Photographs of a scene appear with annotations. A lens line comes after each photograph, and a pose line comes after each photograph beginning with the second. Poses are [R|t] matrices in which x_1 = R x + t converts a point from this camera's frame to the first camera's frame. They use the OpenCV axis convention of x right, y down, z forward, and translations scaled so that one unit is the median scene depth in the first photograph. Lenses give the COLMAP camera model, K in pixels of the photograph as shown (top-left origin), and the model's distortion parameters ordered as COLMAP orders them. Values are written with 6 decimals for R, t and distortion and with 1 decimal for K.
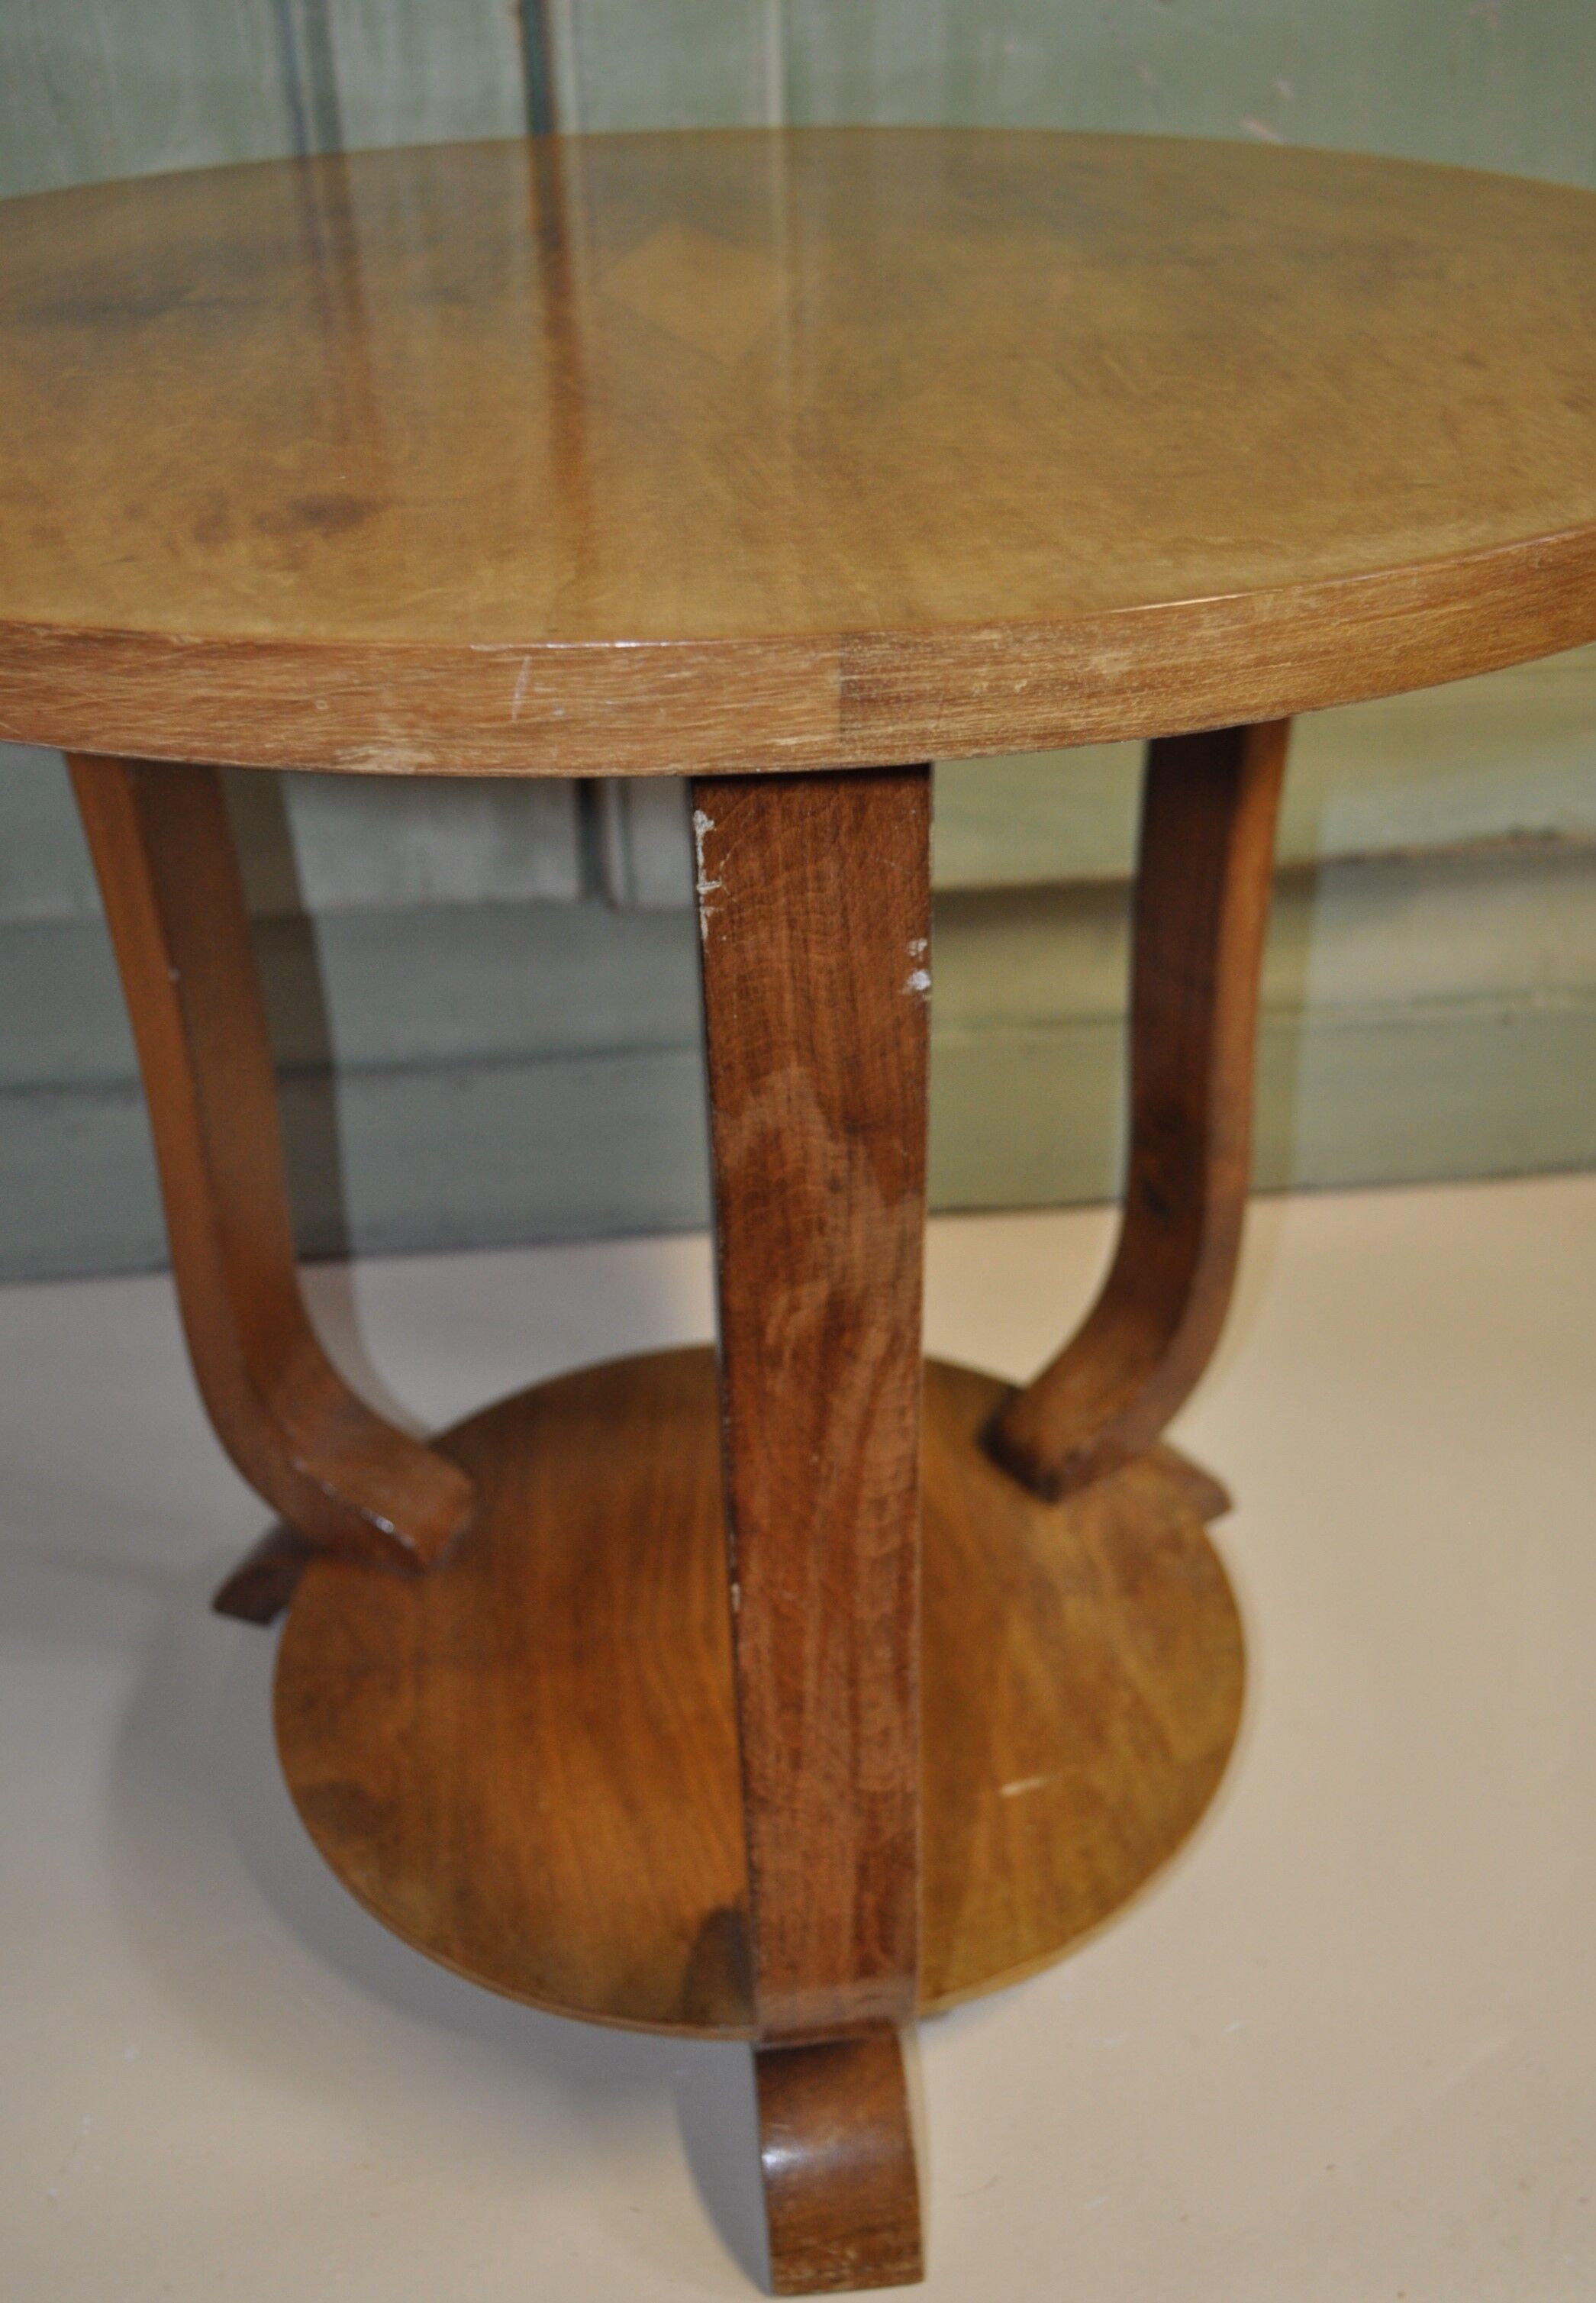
lens RADIAL K [[2282.1, 0, 821.4], [0, 2282.1, 1155.6], [0, 0, 1]] dist [-0.026481, 0.000000]
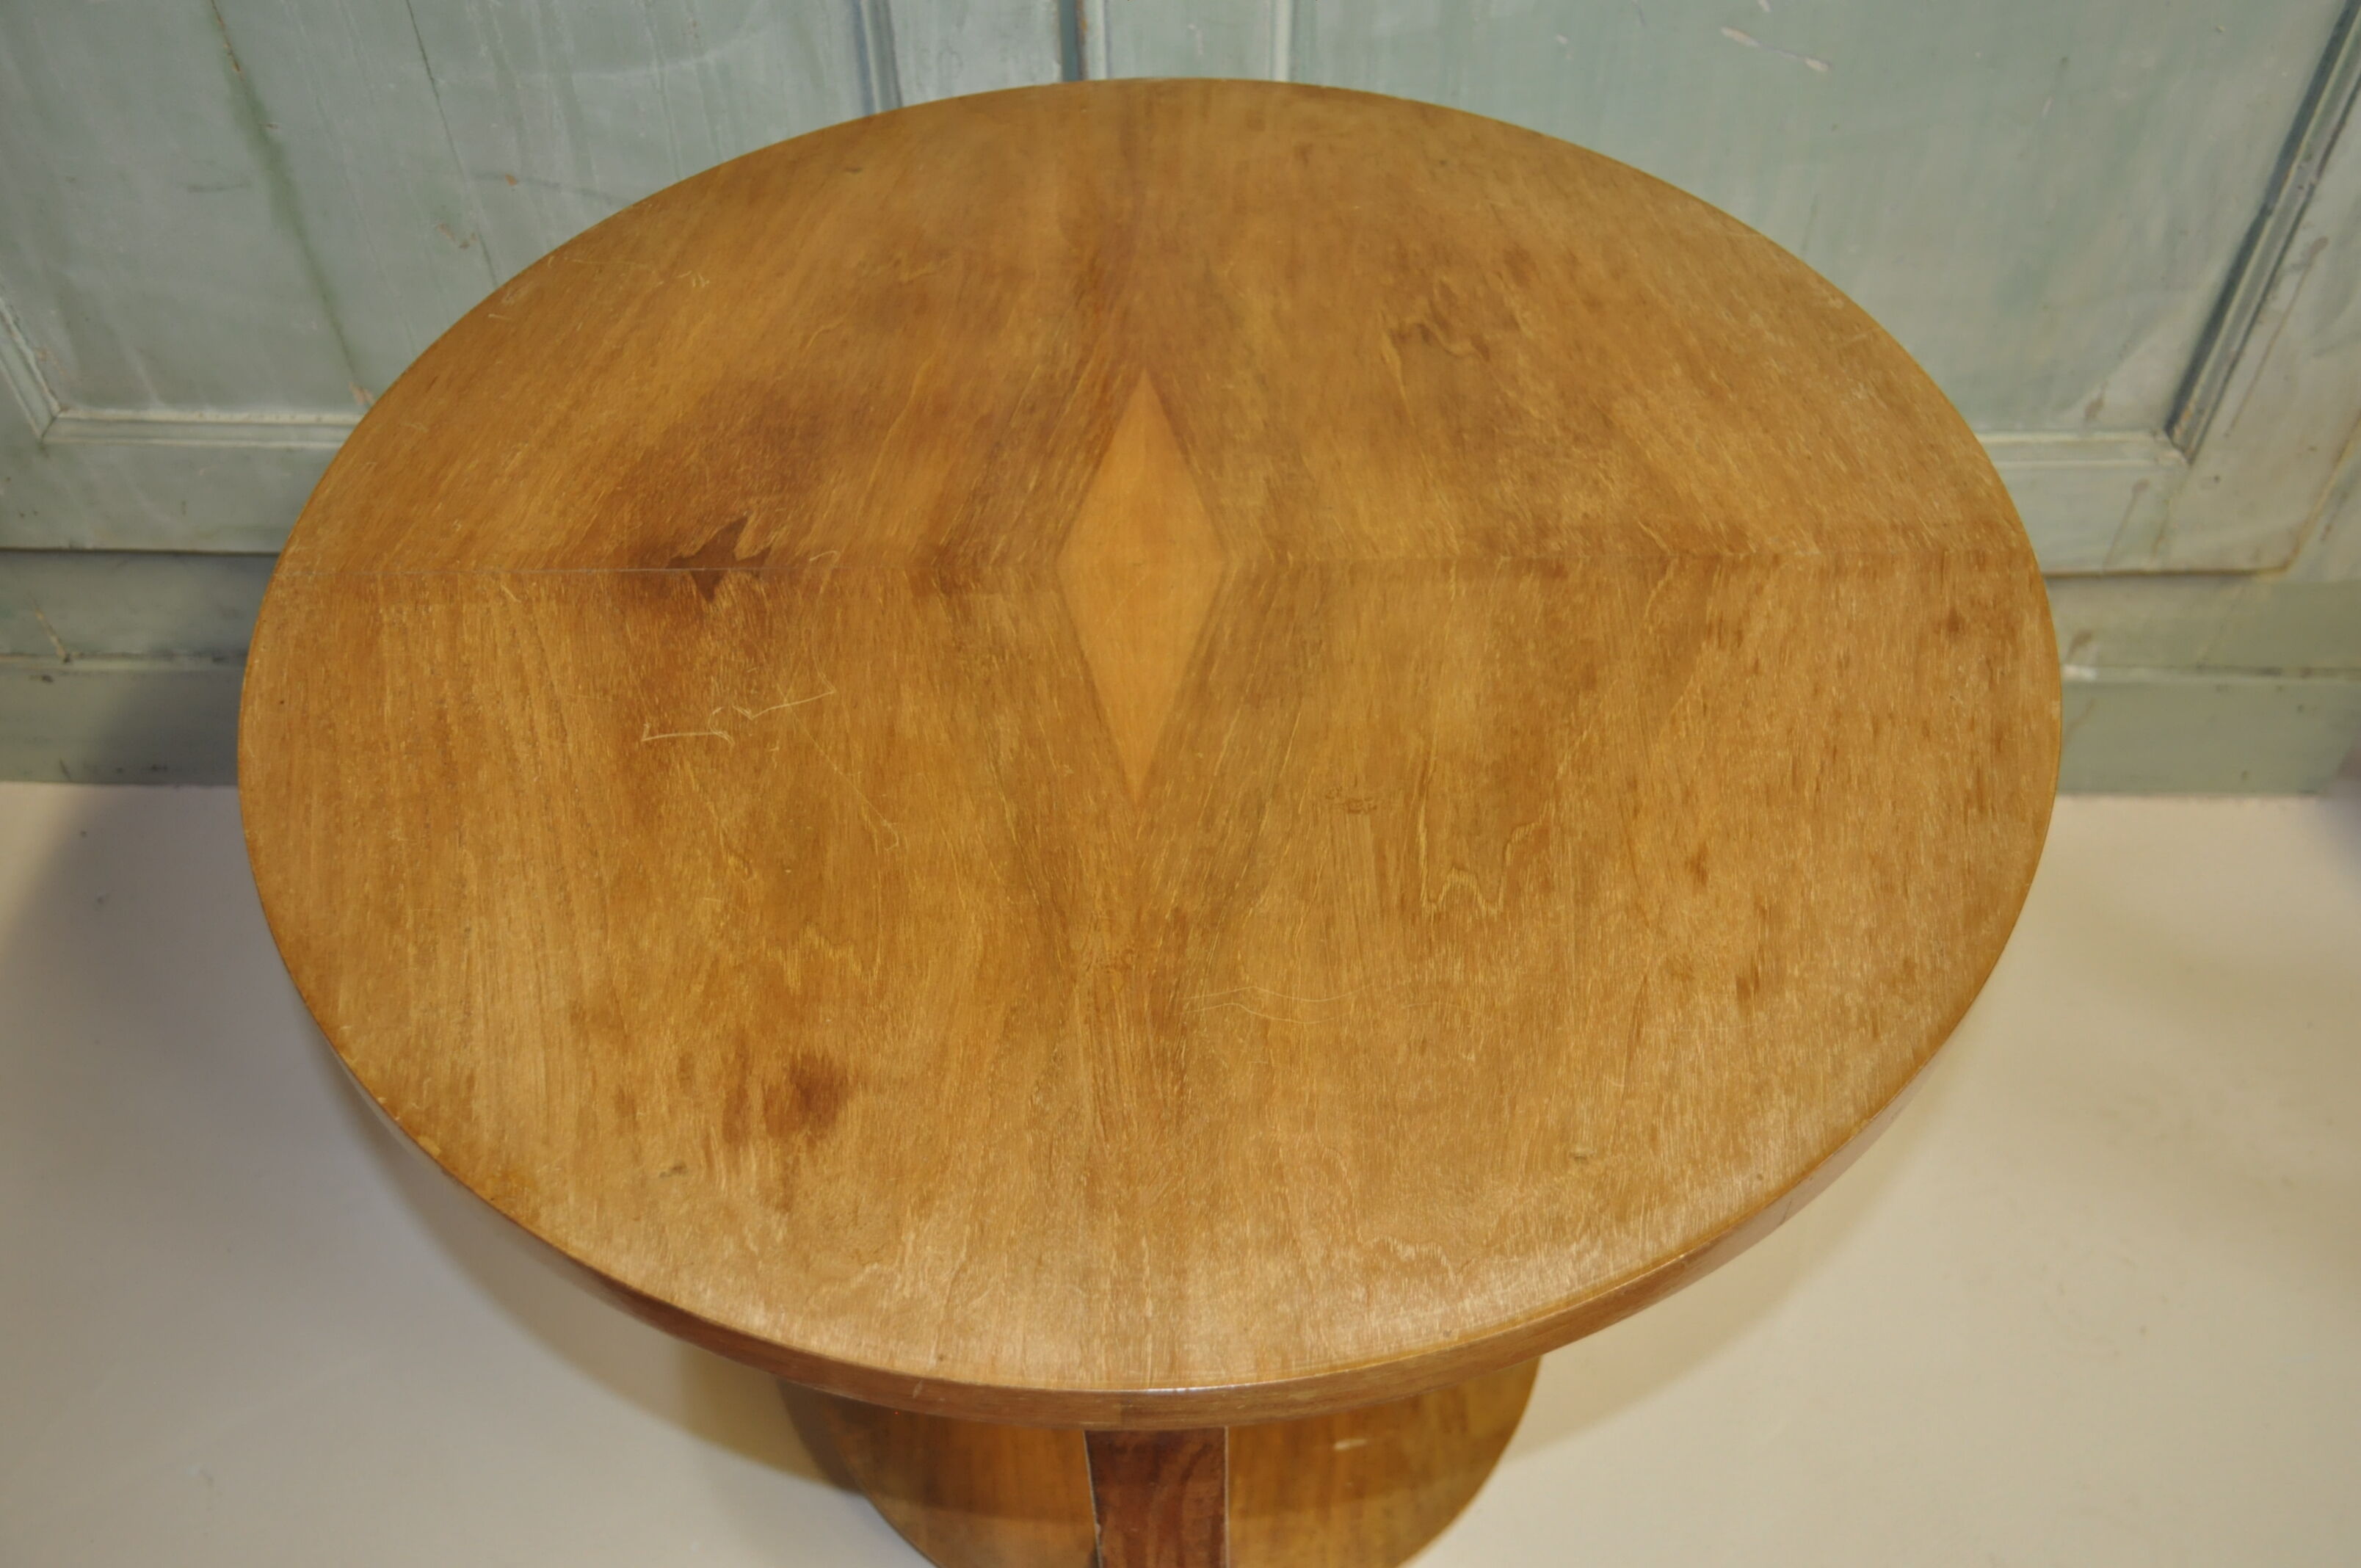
lens RADIAL K [[2134.5, 0, 1139.3], [0, 2134.5, 859.8], [0, 0, 1]] dist [-0.017289, 0.012178]
pose [[0.991213, 0.094946, -0.092100, 0.100426], [-0.065052, 0.956146, 0.285574, -0.832711], [0.115175, -0.277073, 0.953921, -0.235829]]
